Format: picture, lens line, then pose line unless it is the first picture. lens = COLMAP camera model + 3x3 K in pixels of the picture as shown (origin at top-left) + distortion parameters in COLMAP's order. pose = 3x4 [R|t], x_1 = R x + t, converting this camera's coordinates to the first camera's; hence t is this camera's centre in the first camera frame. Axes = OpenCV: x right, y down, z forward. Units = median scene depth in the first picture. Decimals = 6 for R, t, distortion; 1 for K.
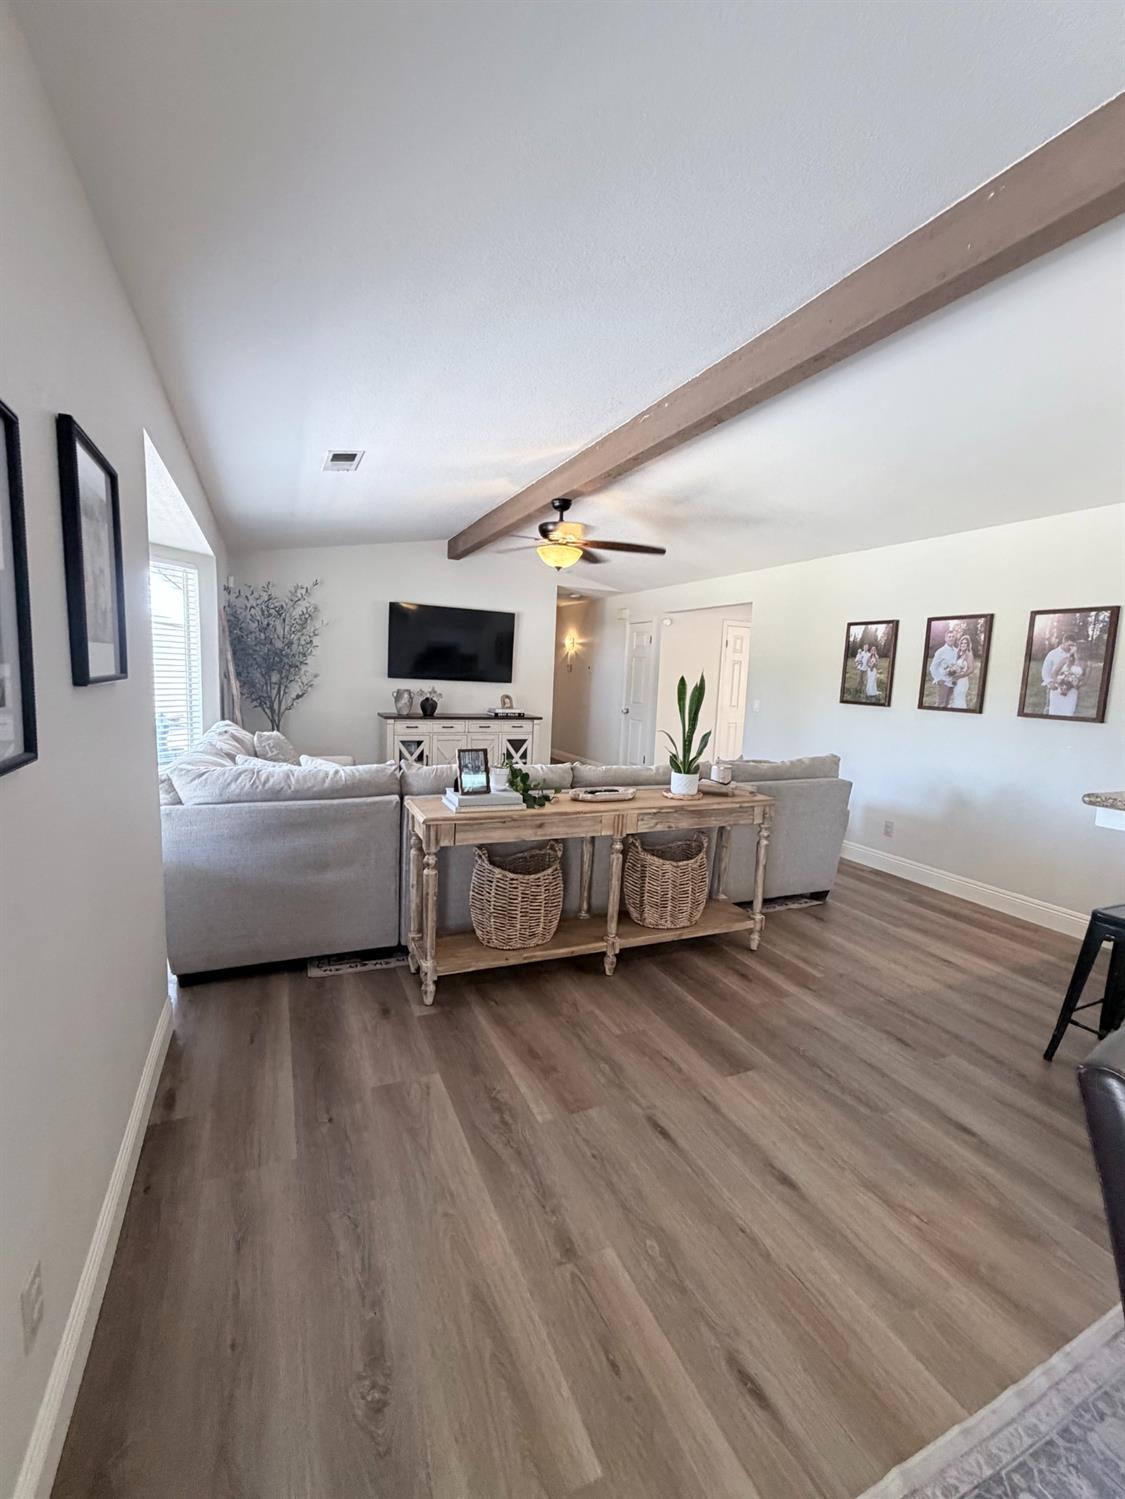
lens RADIAL K [[647.7, 0, 558.9], [0, 647.7, 750.6], [0, 0, 1]] dist [-0.000266, -0.000414]
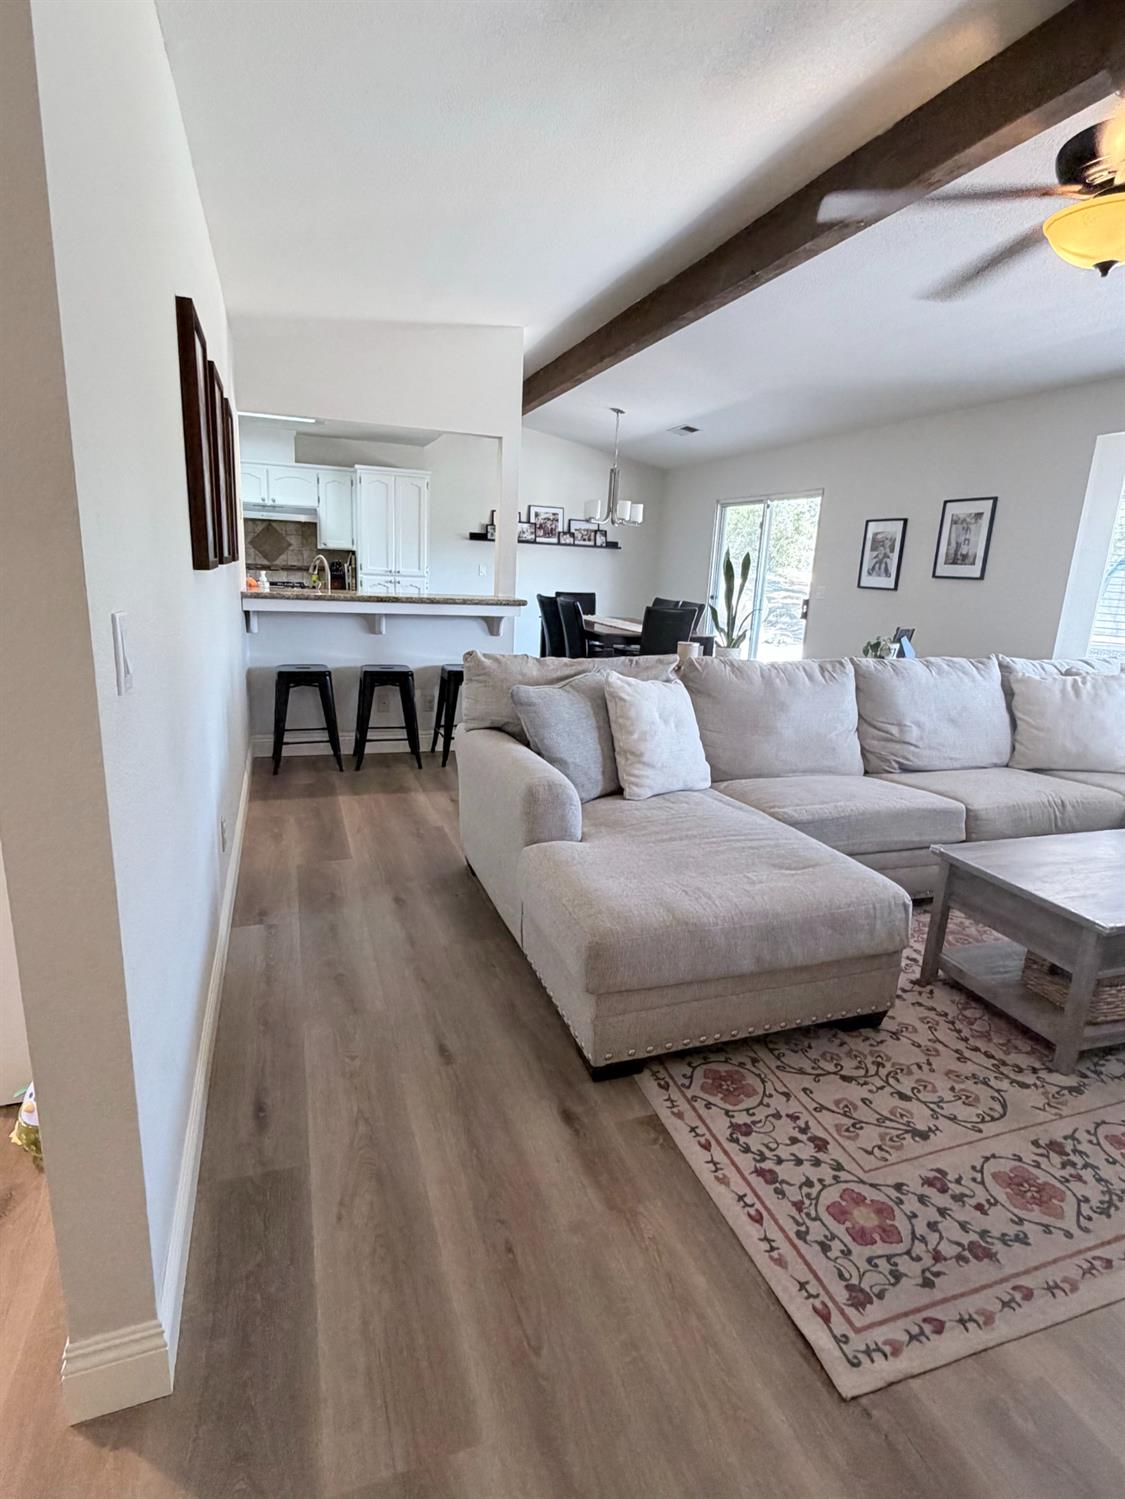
lens RADIAL K [[777.1, 0, 566.9], [0, 777.1, 755.5], [0, 0, 1]] dist [0.002095, -0.002659]
pose [[-0.993459, -0.102606, 0.050111, 0.350713], [-0.077990, 0.930239, 0.358572, -0.217104], [-0.083406, 0.352318, -0.932156, 2.123903]]
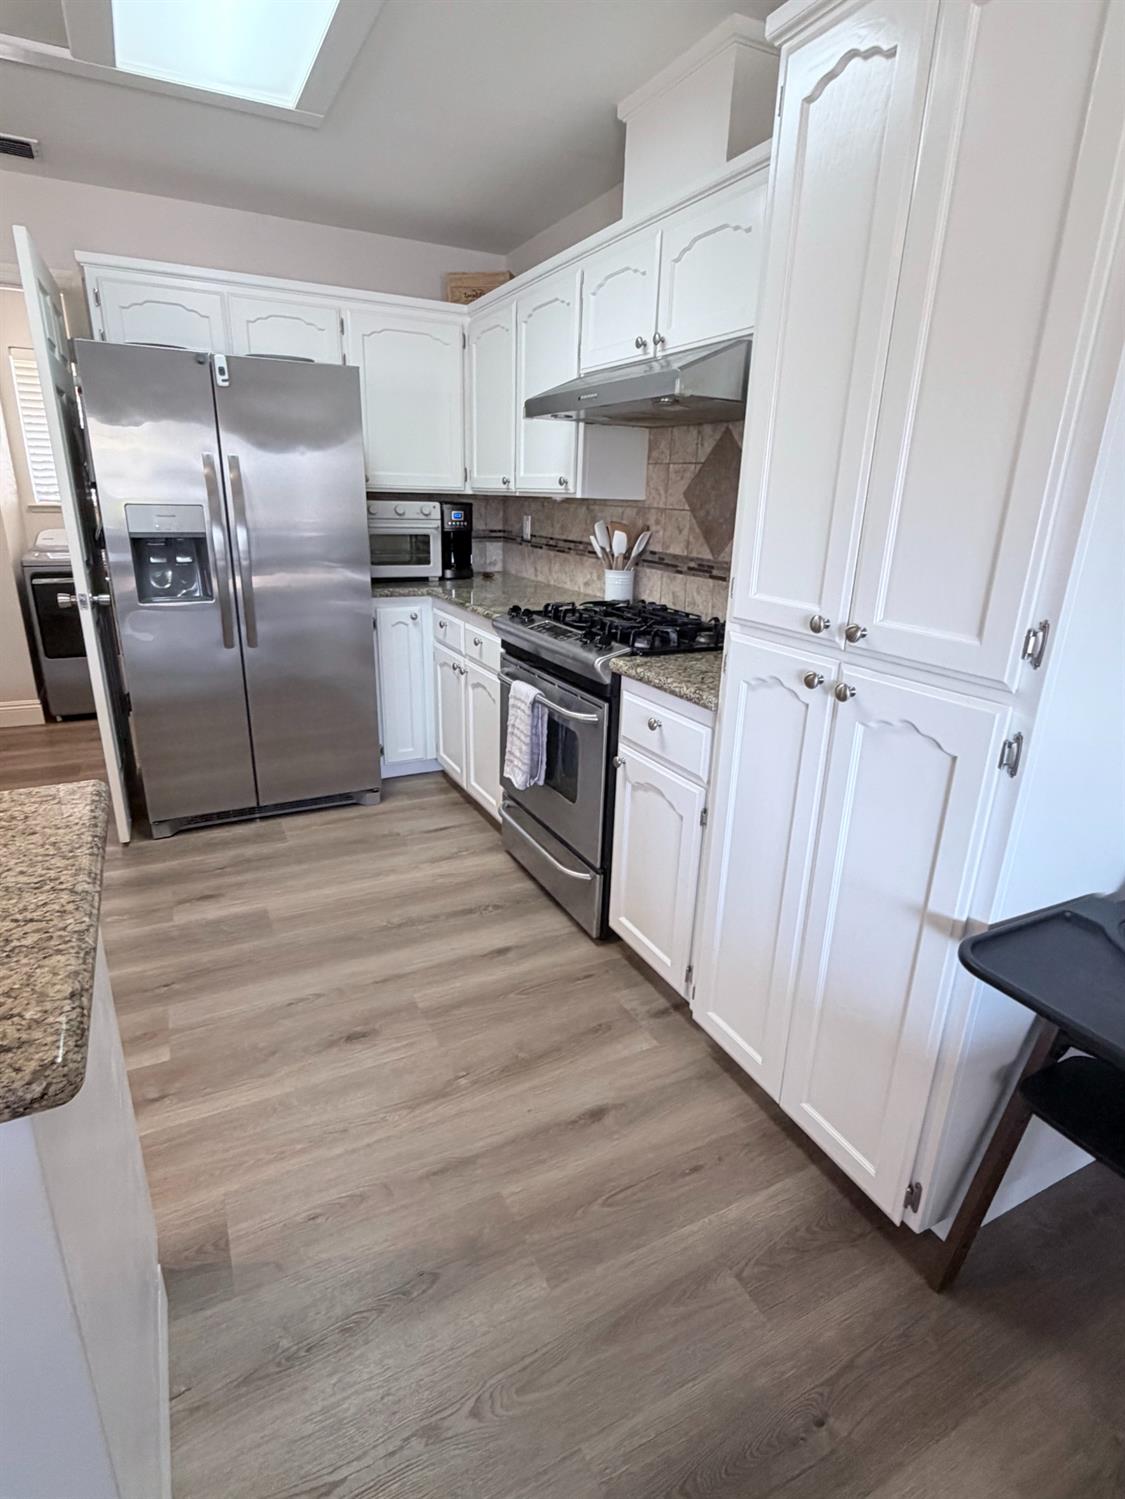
lens RADIAL K [[777.1, 0, 564.6], [0, 777.1, 753.6], [0, 0, 1]] dist [0.002095, -0.002659]
pose [[-0.058665, -0.356301, 0.932528, 0.657250], [0.089675, 0.928479, 0.360395, 0.051984], [-0.994242, 0.104767, -0.022518, -0.057172]]
